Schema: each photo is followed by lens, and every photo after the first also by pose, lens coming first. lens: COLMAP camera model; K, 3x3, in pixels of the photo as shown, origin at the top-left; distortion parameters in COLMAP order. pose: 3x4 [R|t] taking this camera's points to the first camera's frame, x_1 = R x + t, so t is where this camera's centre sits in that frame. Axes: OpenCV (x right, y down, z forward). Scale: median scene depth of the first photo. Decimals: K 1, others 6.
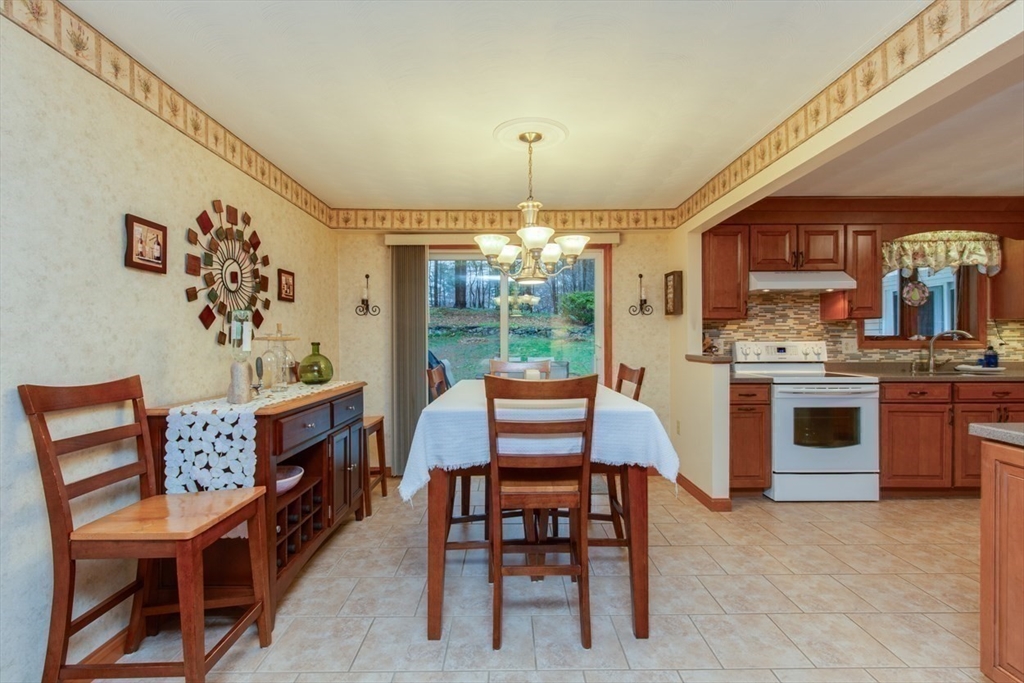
lens RADIAL K [[462.7, 0, 512.0], [0, 462.7, 341.5], [0, 0, 1]] dist [0.001069, -0.000380]
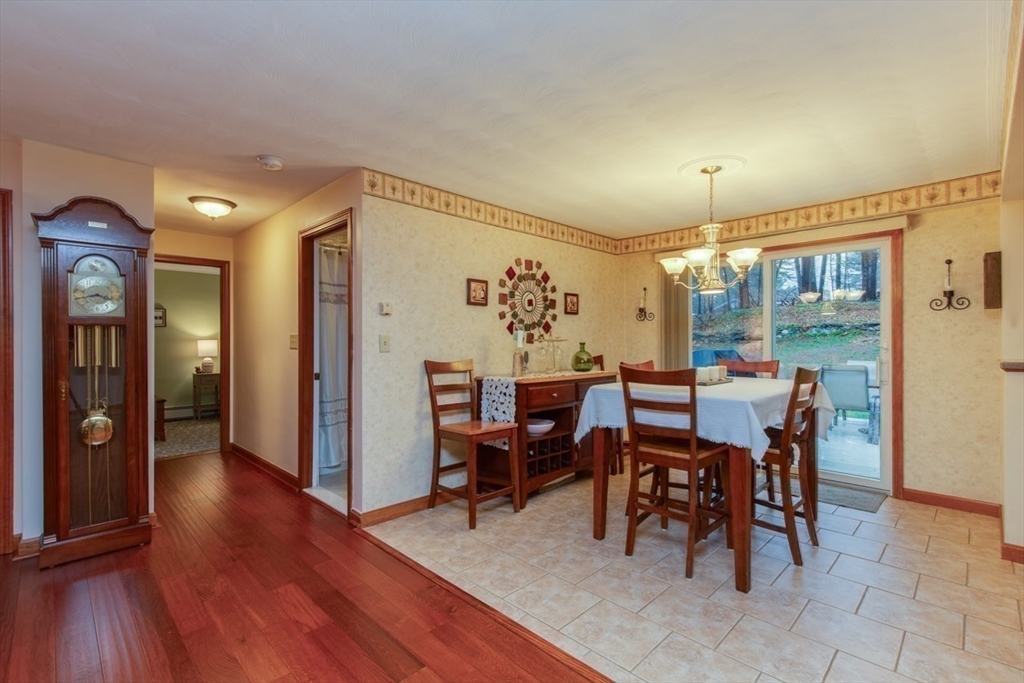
lens RADIAL K [[462.7, 0, 512.0], [0, 462.7, 341.5], [0, 0, 1]] dist [0.001069, -0.000380]
pose [[0.697004, 0.000810, -0.717067, 0.587326], [-0.001092, 0.999999, 0.000068, -0.001669], [0.717066, 0.000735, 0.697005, -0.206571]]
